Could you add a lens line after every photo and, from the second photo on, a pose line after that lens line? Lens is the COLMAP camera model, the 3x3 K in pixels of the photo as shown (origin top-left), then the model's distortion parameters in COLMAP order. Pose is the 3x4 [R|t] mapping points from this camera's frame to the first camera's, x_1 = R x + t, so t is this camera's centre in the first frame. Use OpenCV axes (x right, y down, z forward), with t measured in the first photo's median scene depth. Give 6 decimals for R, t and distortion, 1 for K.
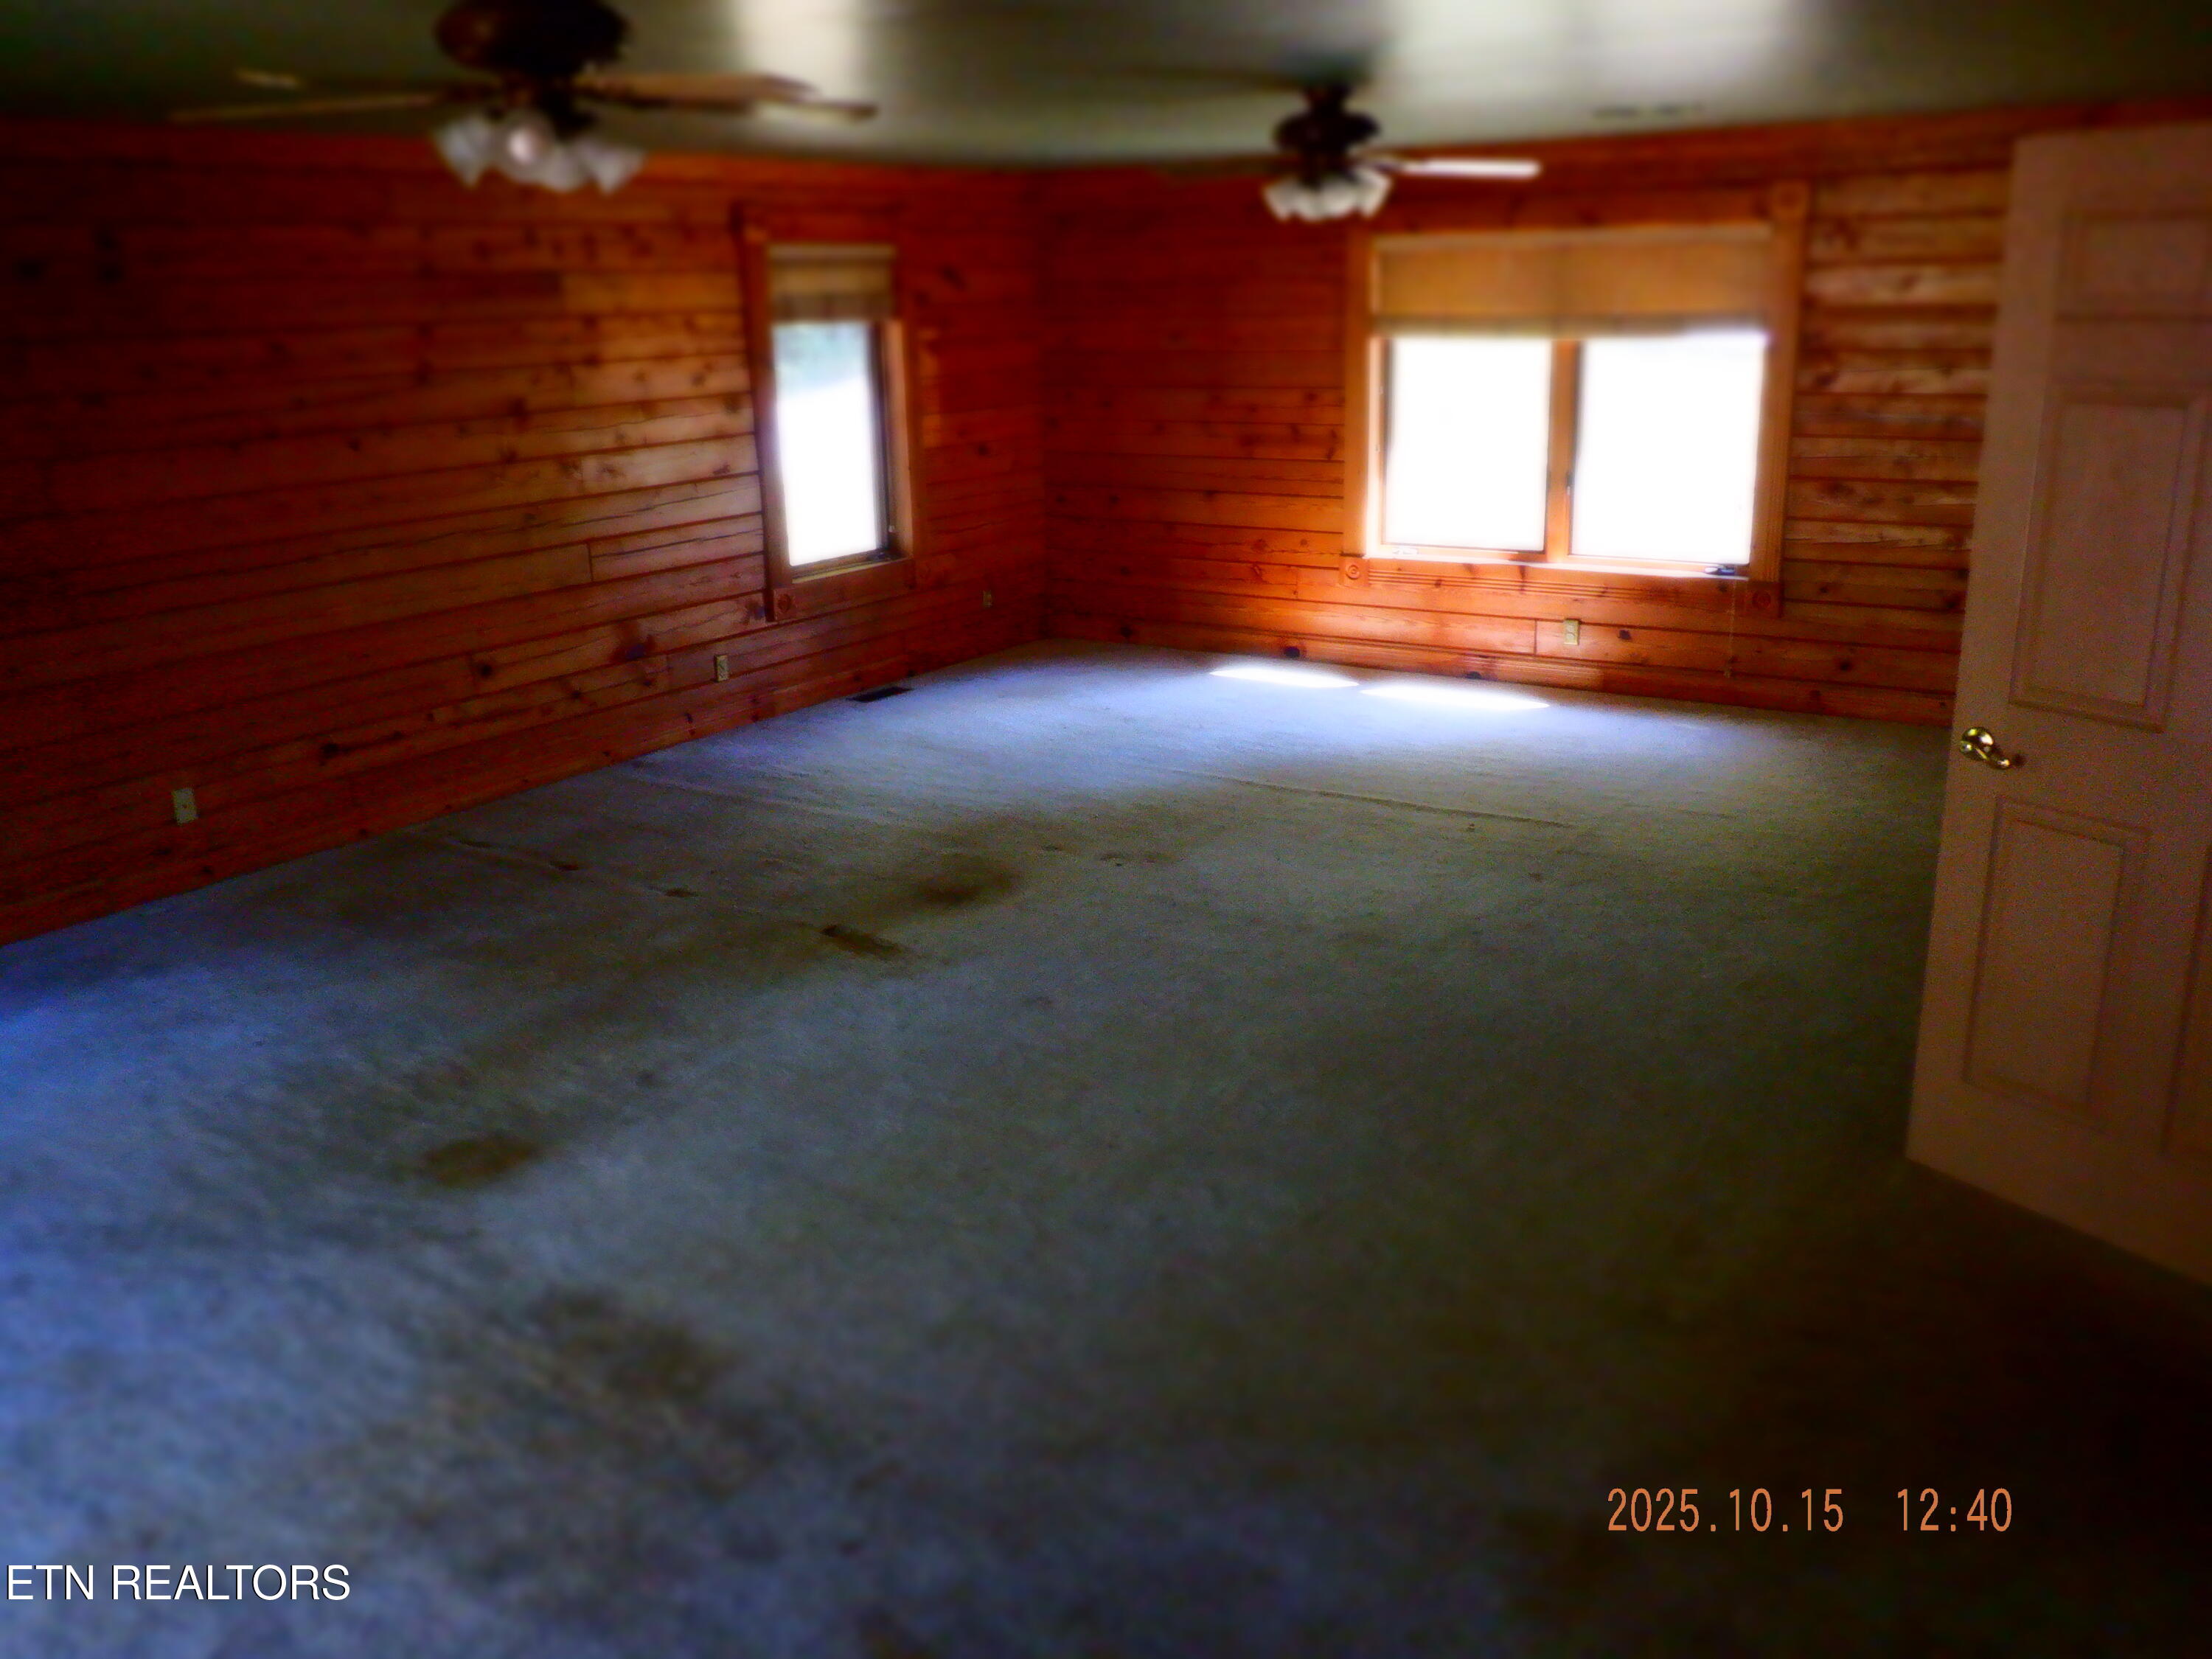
lens RADIAL K [[1817.3, 0, 1098.2], [0, 1817.3, 832.4], [0, 0, 1]] dist [-0.025768, 0.004926]
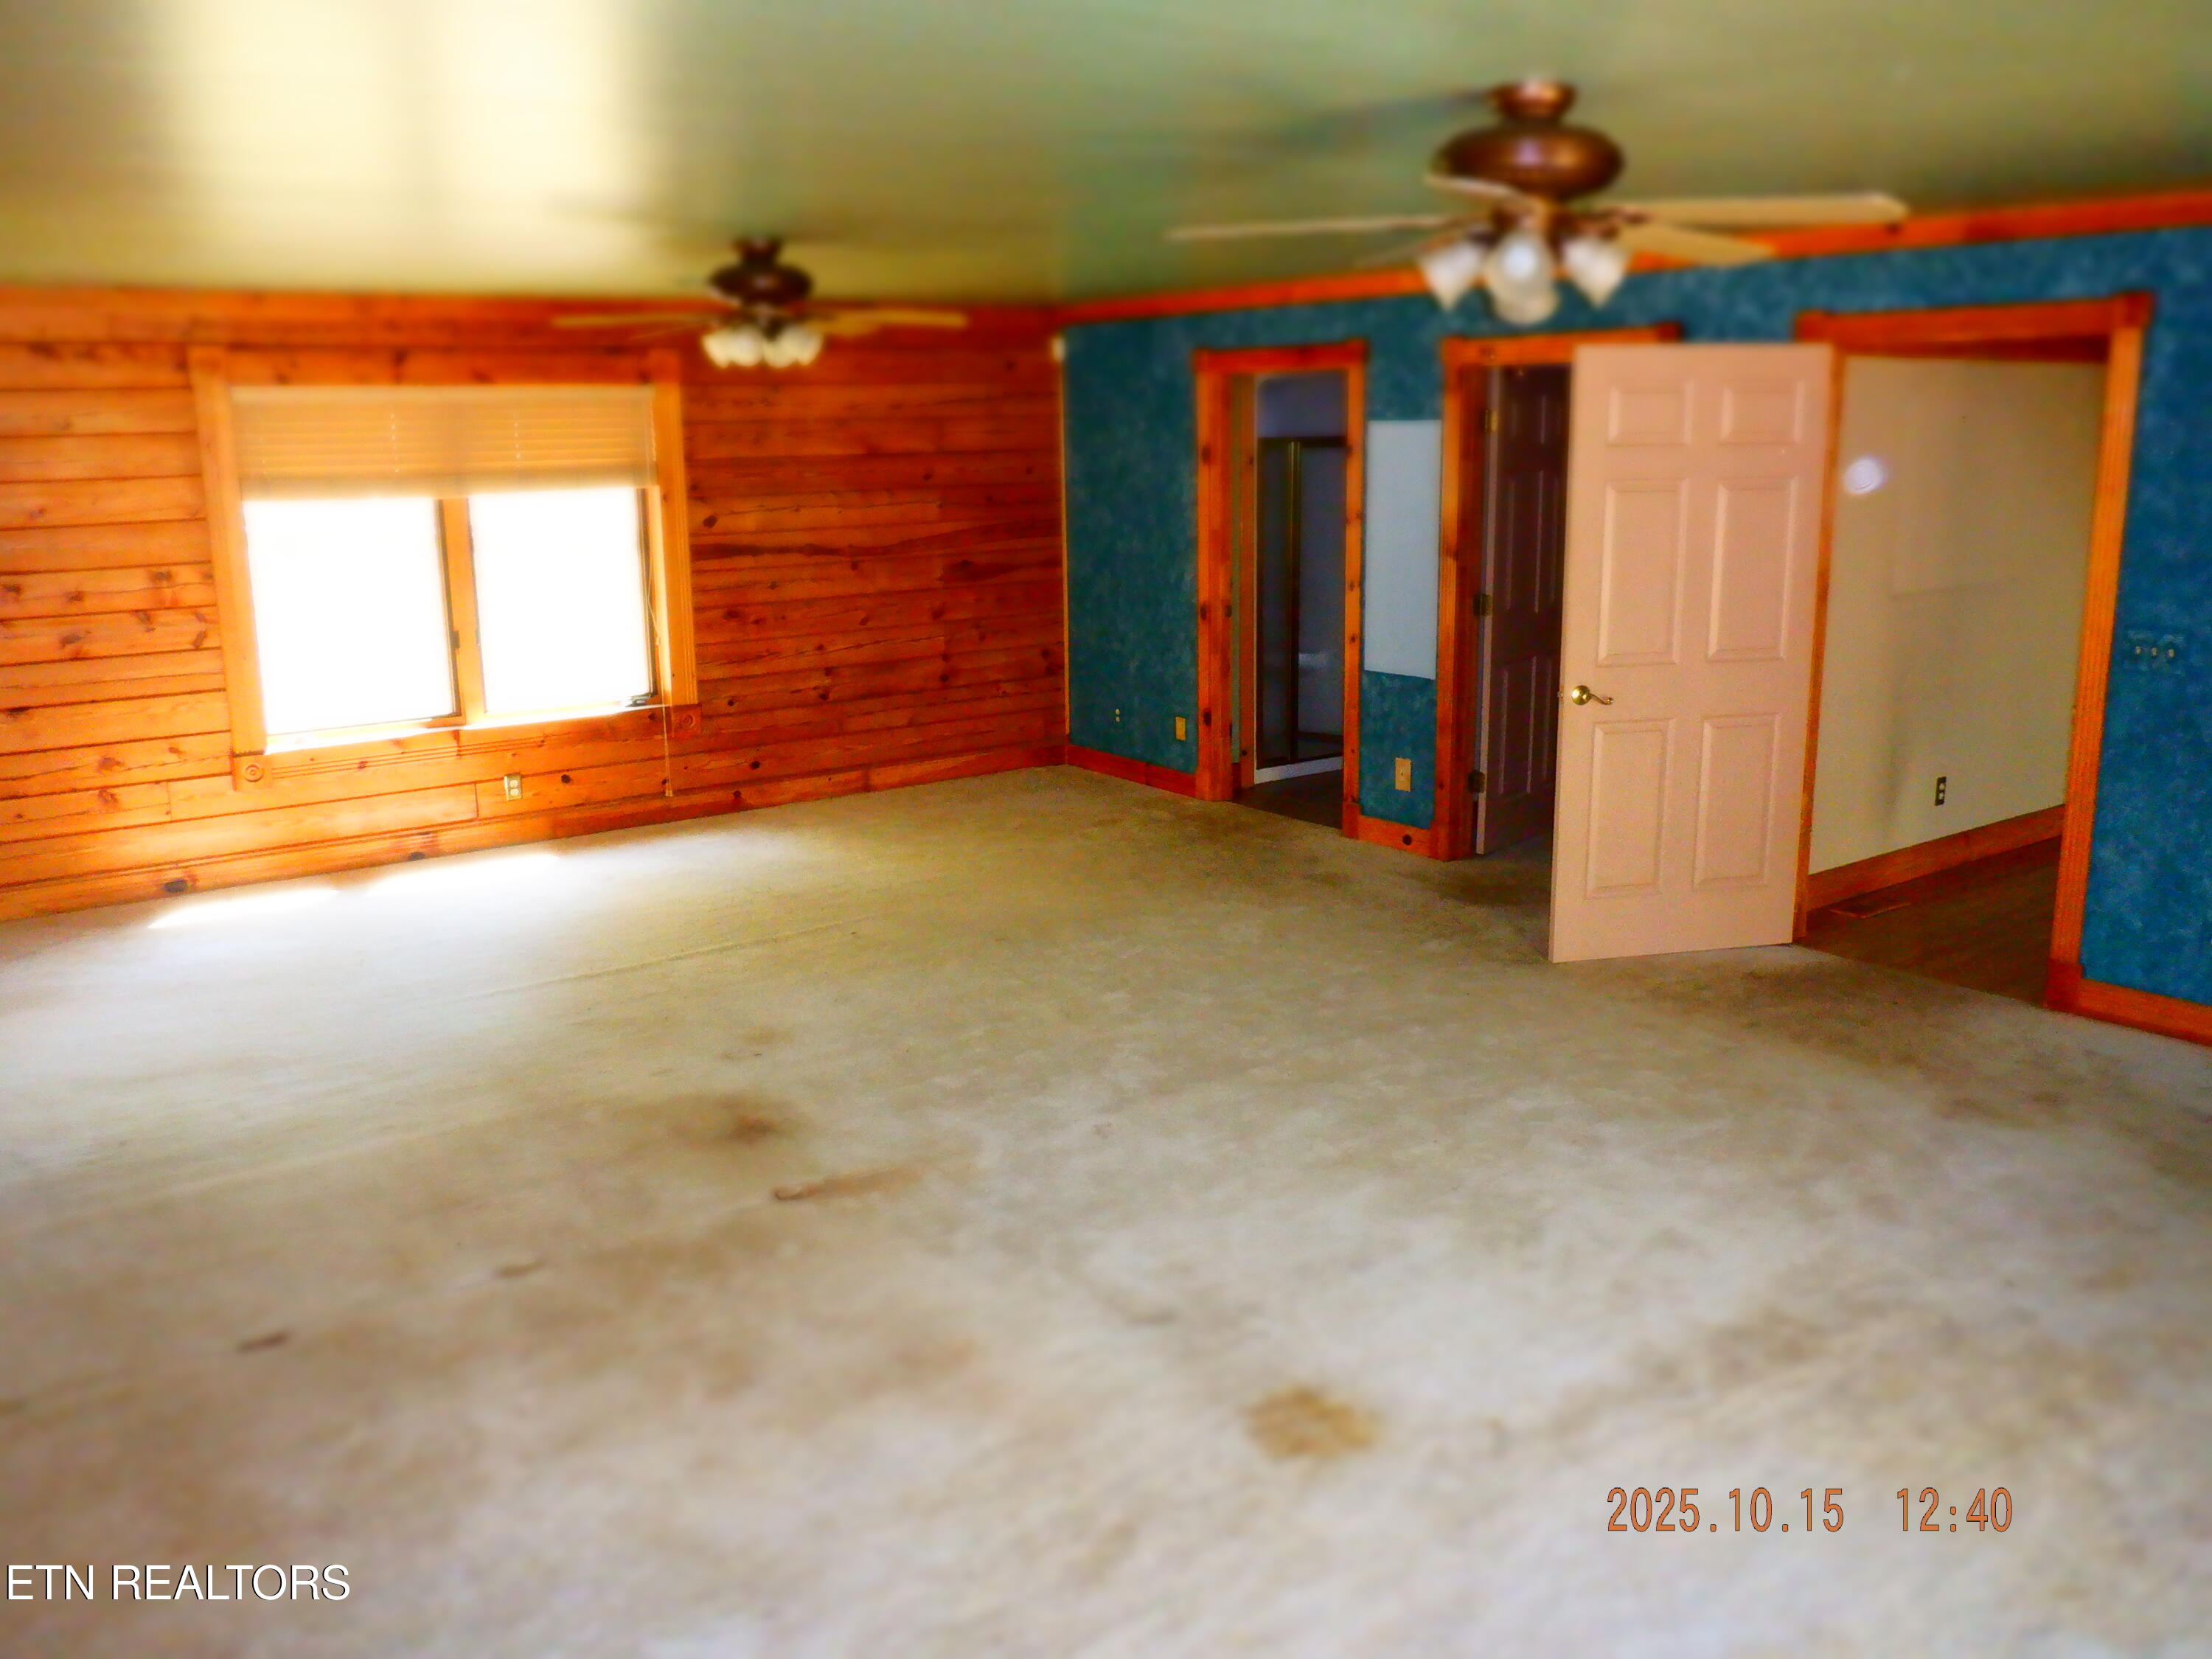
lens RADIAL K [[1817.3, 0, 1097.8], [0, 1817.3, 824.6], [0, 0, 1]] dist [-0.025768, 0.004926]
pose [[0.325063, -0.185177, 0.927385, -0.570010], [0.277149, 0.956238, 0.093794, -0.098629], [-0.904169, 0.226535, 0.362160, 0.373741]]
